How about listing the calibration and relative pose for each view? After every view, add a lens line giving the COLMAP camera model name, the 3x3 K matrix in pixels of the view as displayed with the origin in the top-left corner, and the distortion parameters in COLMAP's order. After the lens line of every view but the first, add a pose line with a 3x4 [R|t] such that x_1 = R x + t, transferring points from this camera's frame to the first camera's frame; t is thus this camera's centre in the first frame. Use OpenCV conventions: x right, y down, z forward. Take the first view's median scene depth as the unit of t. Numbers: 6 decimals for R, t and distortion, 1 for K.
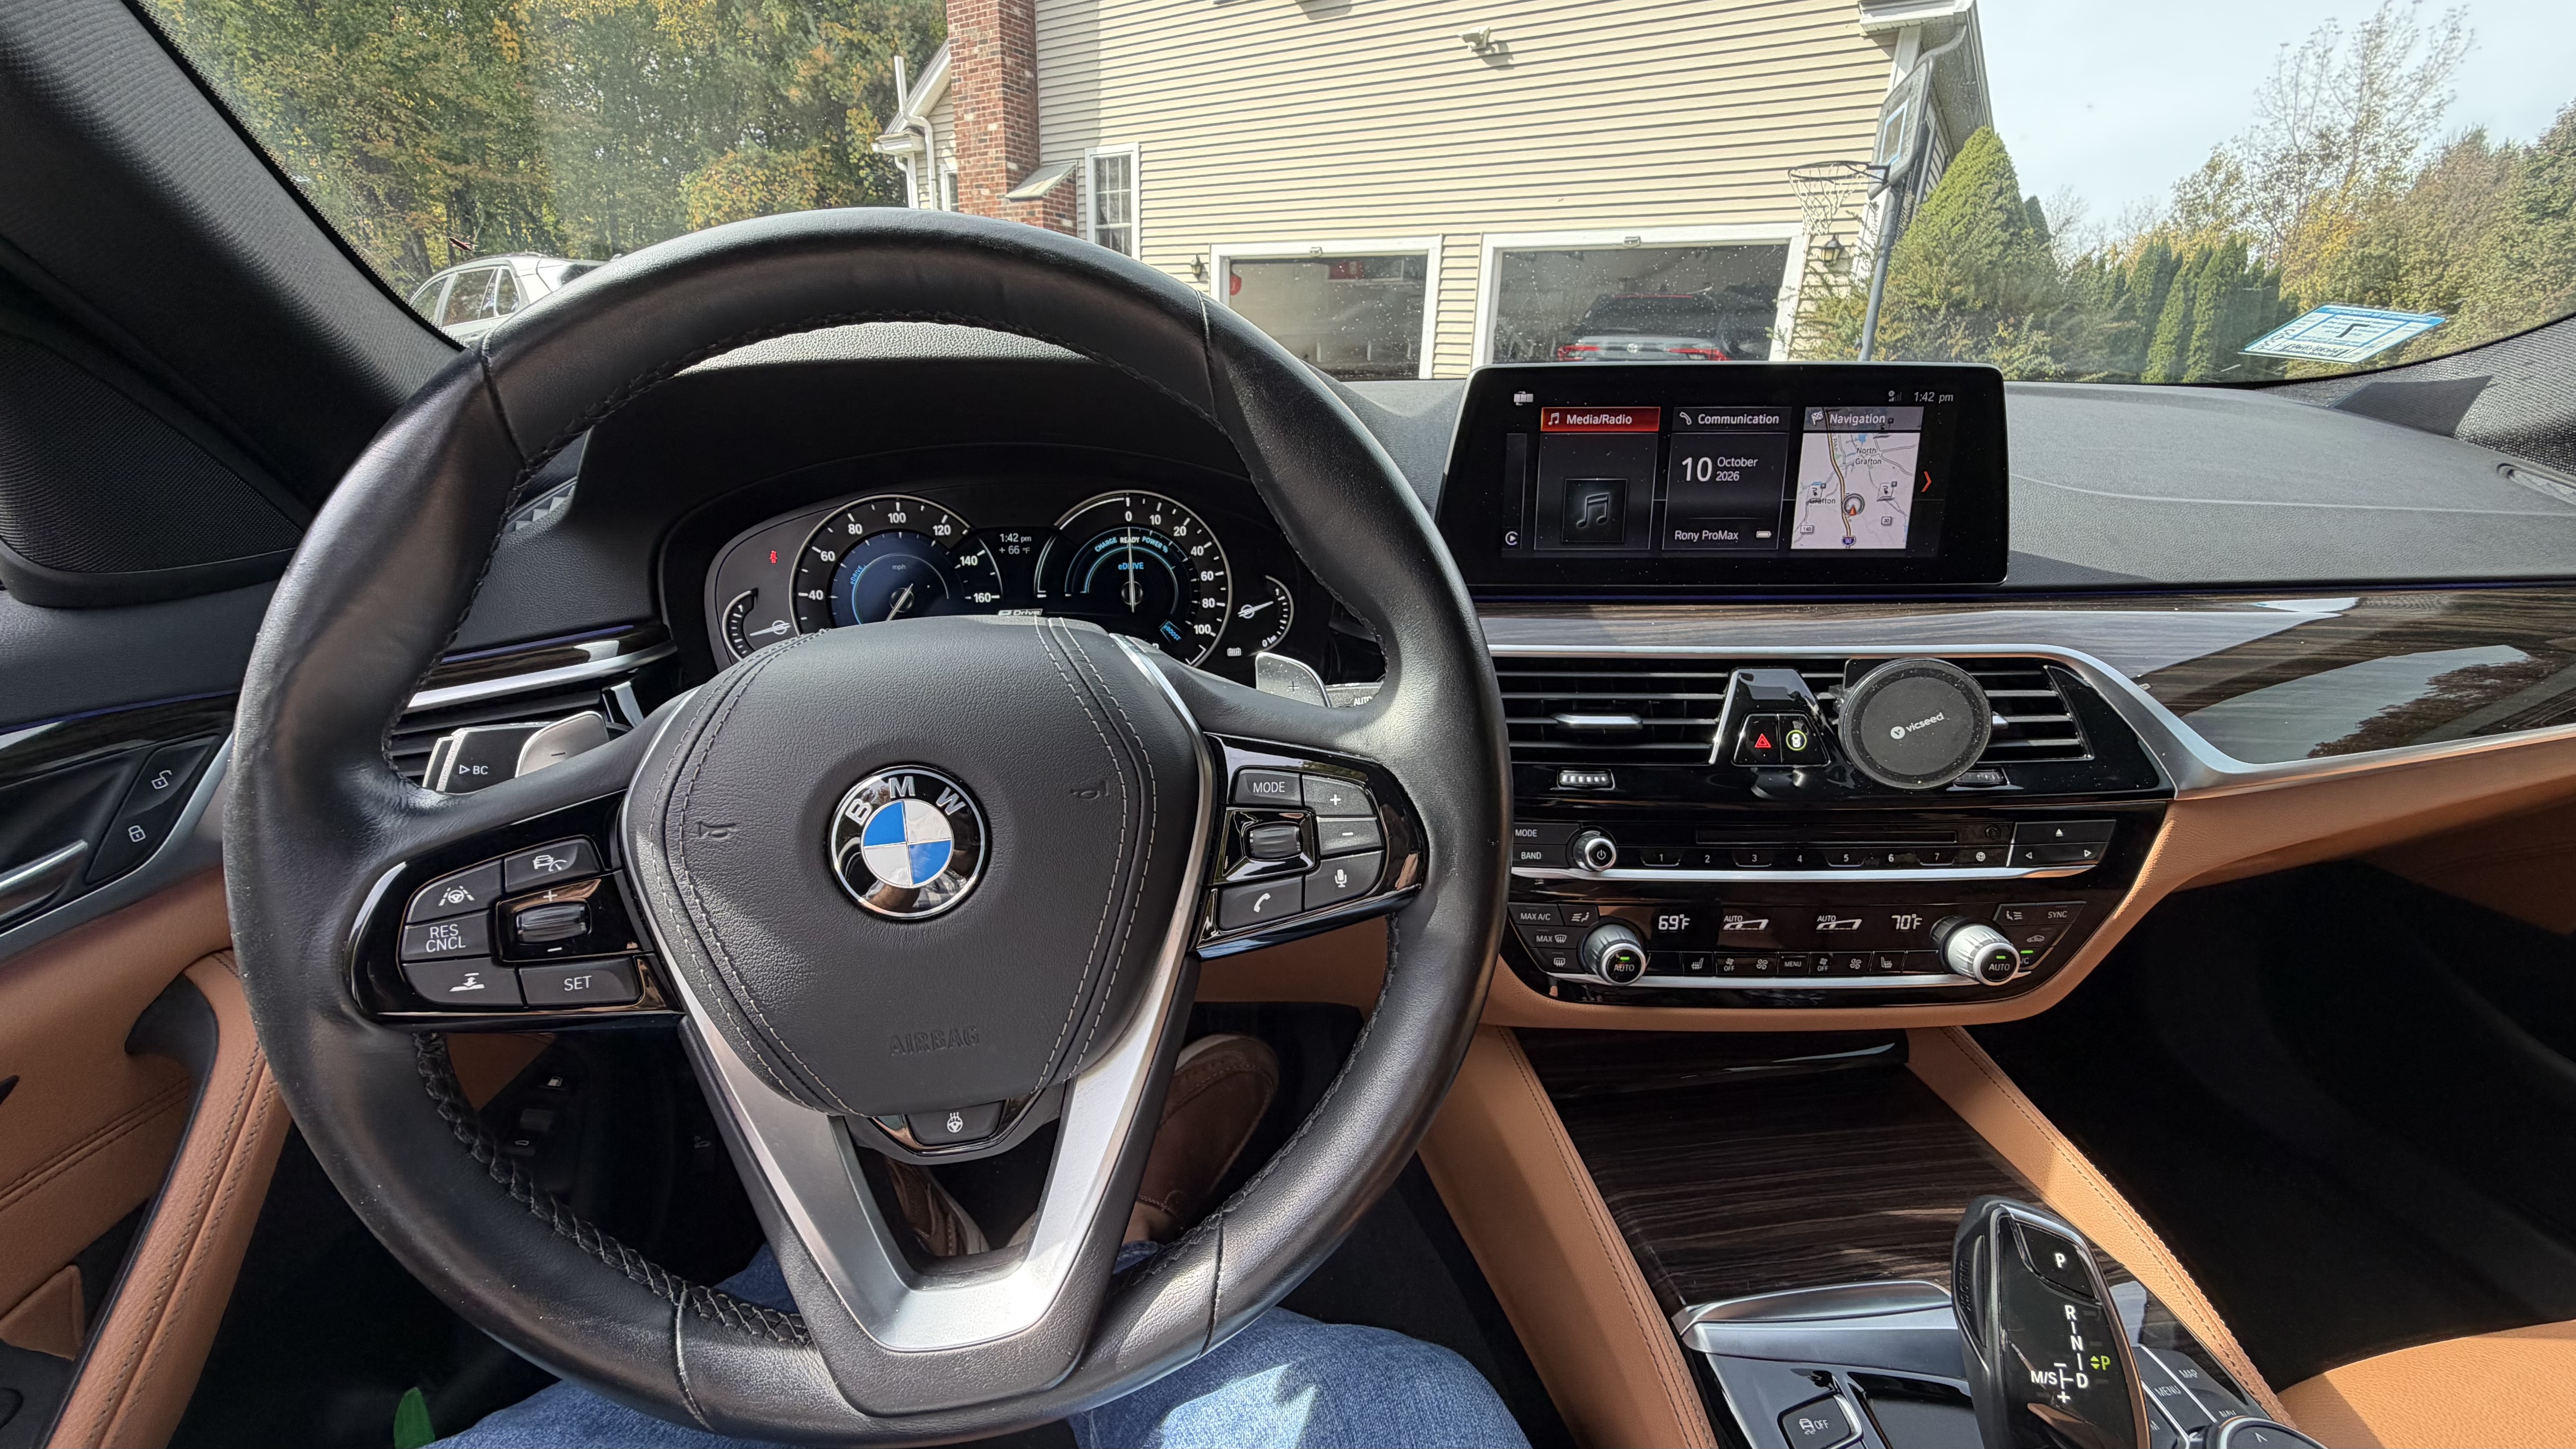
lens RADIAL K [[1023.6, 0, 1288.0], [0, 1023.6, 724.5], [0, 0, 1]] dist [0.000764, 0.000221]
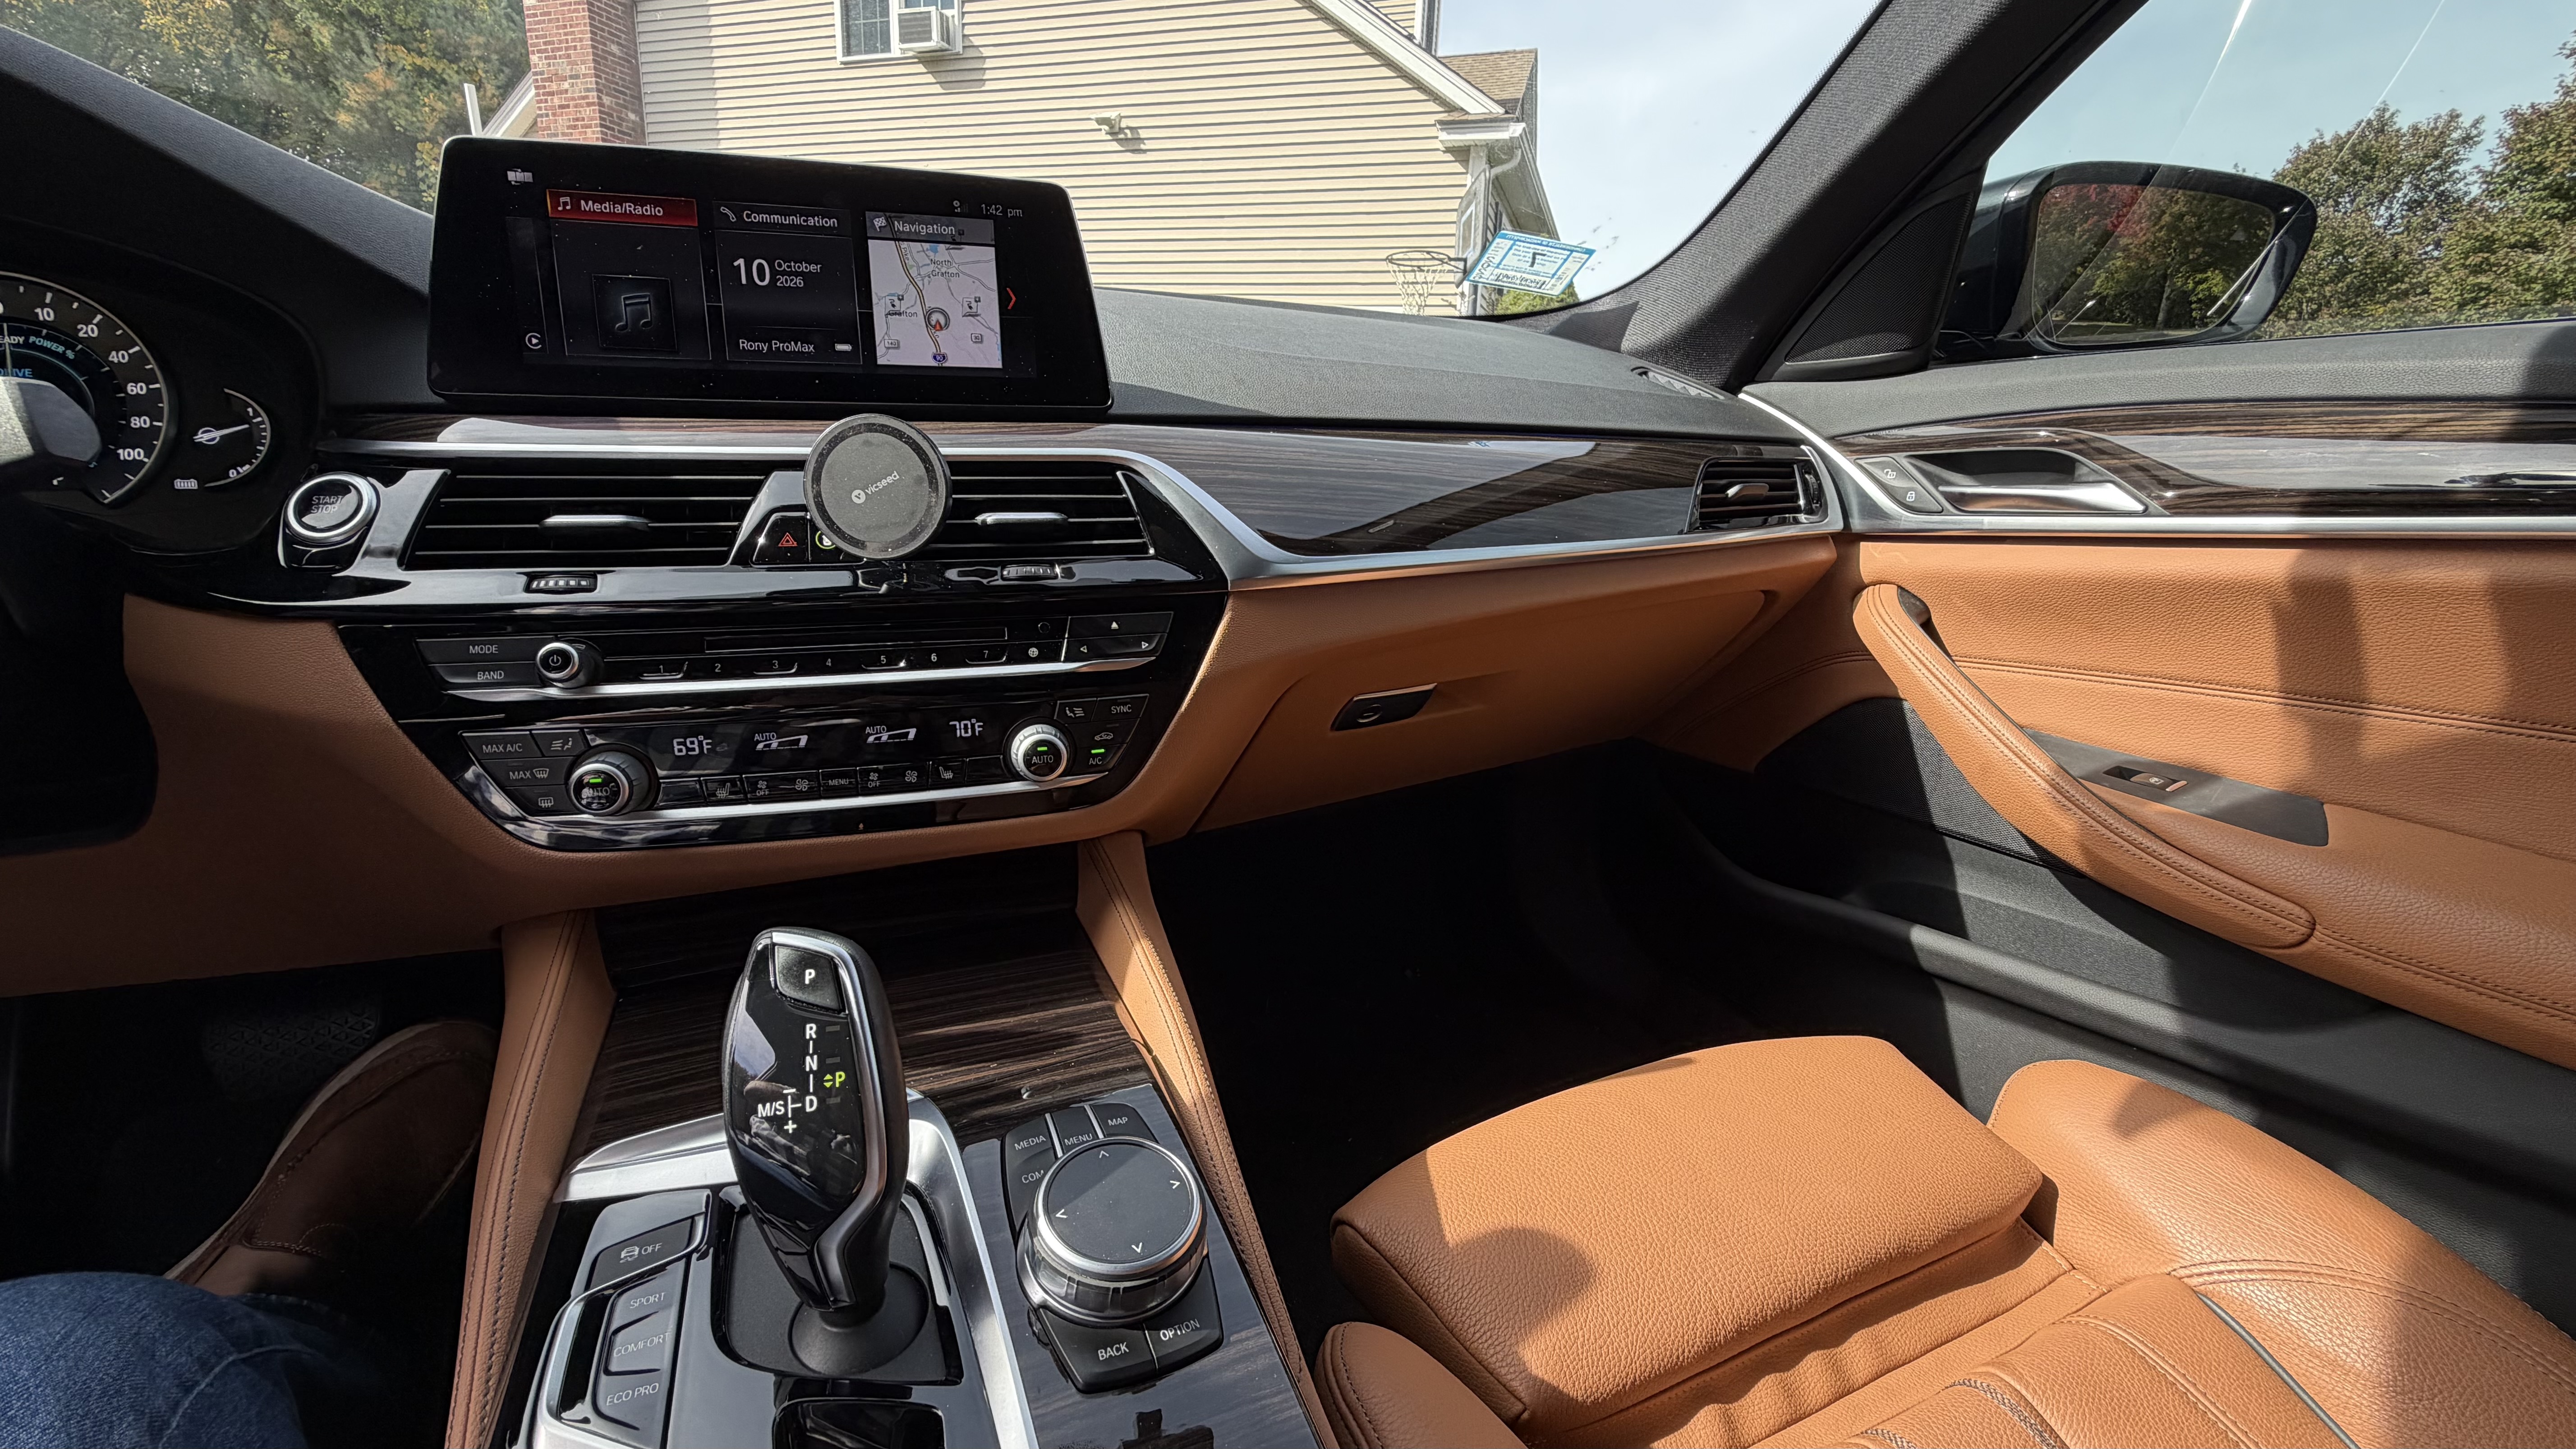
lens RADIAL K [[1023.6, 0, 1288.0], [0, 1023.6, 724.5], [0, 0, 1]] dist [0.000764, 0.000221]
pose [[0.960427, -0.059952, 0.272003, 0.574247], [0.079385, 0.994976, -0.061000, 0.245264], [-0.266979, 0.080179, 0.960361, 0.017446]]
